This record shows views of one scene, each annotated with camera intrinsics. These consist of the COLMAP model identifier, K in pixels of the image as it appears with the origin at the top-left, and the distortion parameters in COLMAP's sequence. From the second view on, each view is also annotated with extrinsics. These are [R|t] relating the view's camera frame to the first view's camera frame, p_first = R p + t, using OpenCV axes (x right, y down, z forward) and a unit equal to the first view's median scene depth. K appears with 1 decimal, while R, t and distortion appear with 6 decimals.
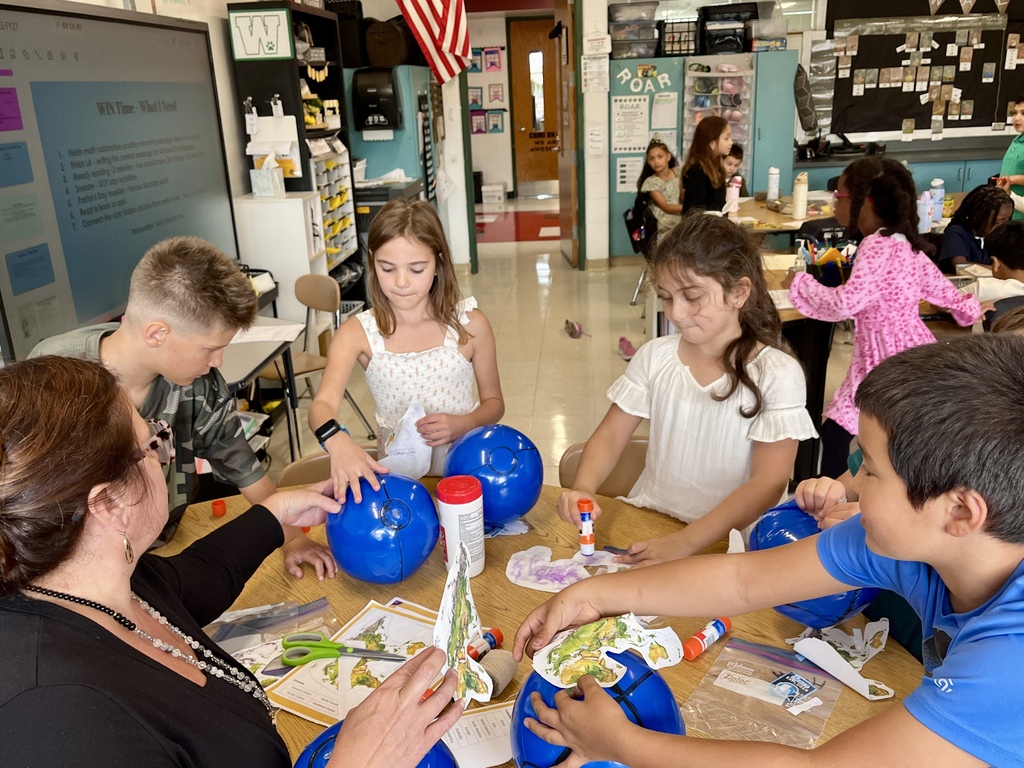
lens RADIAL K [[896.0, 0, 512.0], [0, 896.0, 384.0], [0, 0, 1]] dist [0.002945, -0.002341]
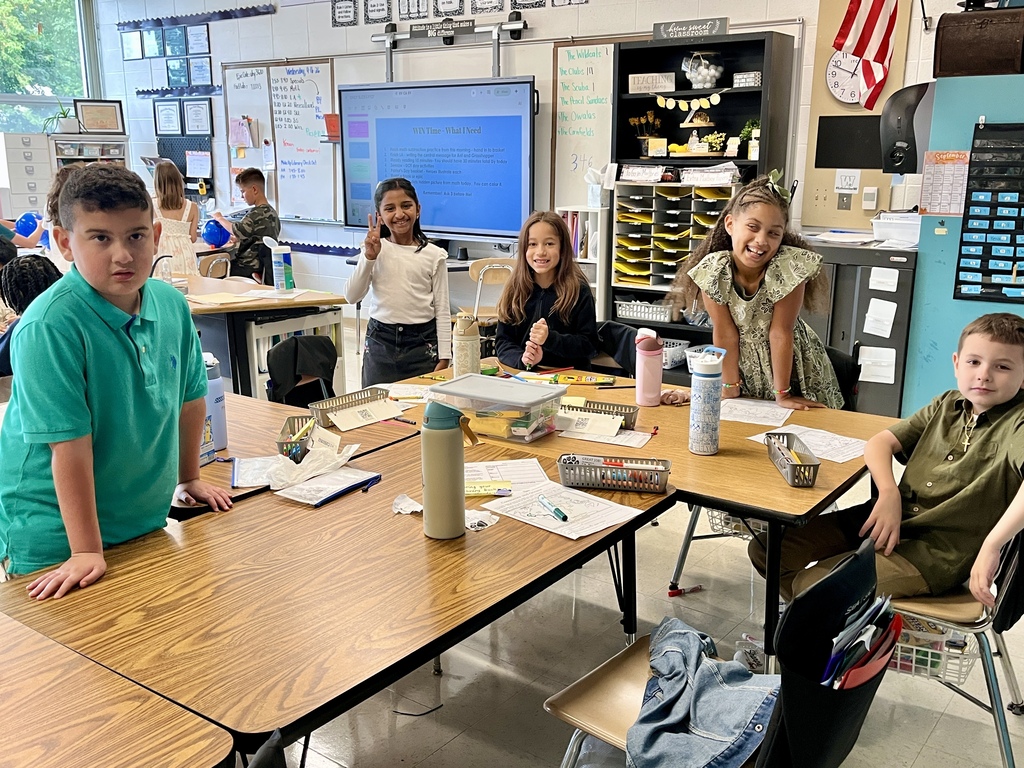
lens RADIAL K [[976.9, 0, 512.0], [0, 976.9, 384.0], [0, 0, 1]] dist [0.120963, -0.243122]
pose [[-0.547287, 0.233029, -0.803850, 0.730417], [-0.244879, 0.873842, 0.420041, -0.421421], [0.800320, 0.426729, -0.421178, 1.248201]]
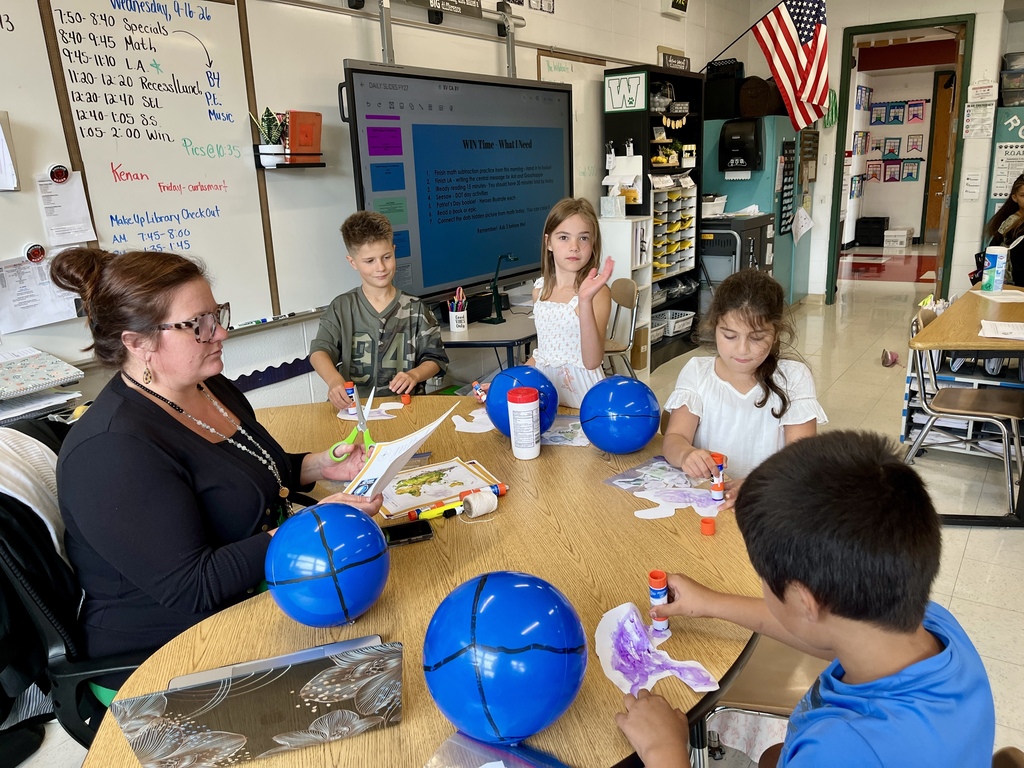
lens RADIAL K [[781.0, 0, 513.4], [0, 781.0, 366.8], [0, 0, 1]] dist [0.100772, -0.141807]
pose [[0.862871, 0.134487, -0.487204, 0.146121], [-0.156865, 0.987606, -0.005200, 0.023500], [0.480466, 0.080912, 0.873273, -0.026938]]
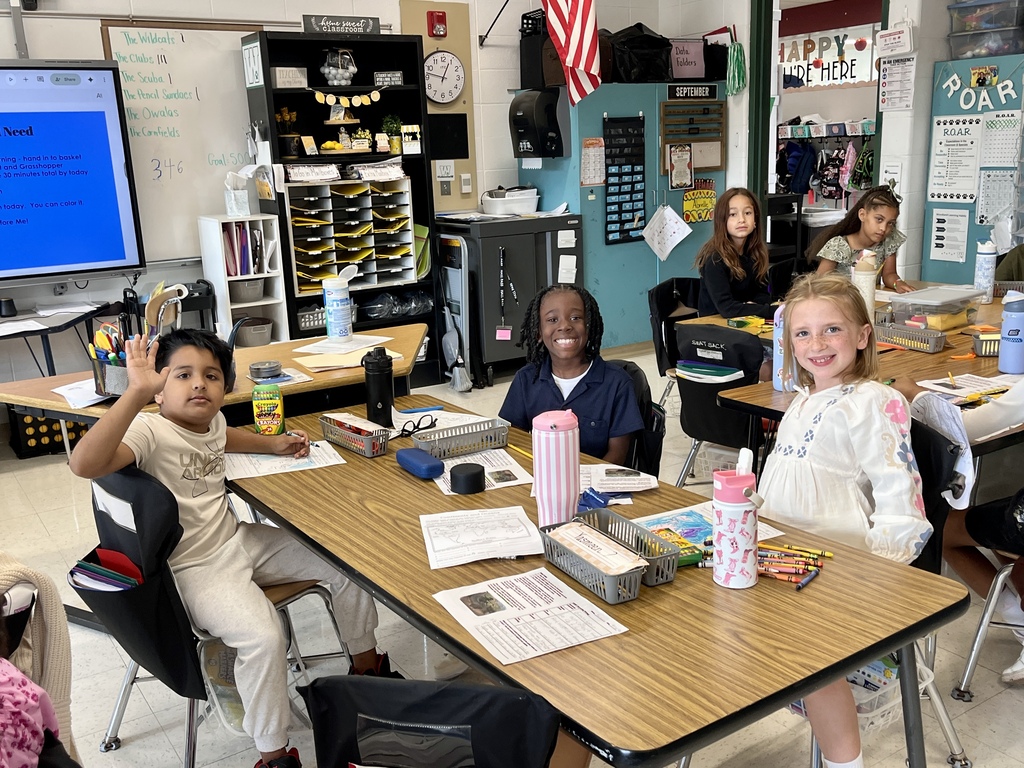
lens RADIAL K [[994.2, 0, 512.1], [0, 994.2, 409.6], [0, 0, 1]] dist [0.023608, -0.003849]
pose [[0.610448, 0.222110, -0.760276, 0.699923], [-0.235437, 0.967375, 0.093573, -0.139097], [0.756256, 0.121875, 0.642825, 0.409456]]
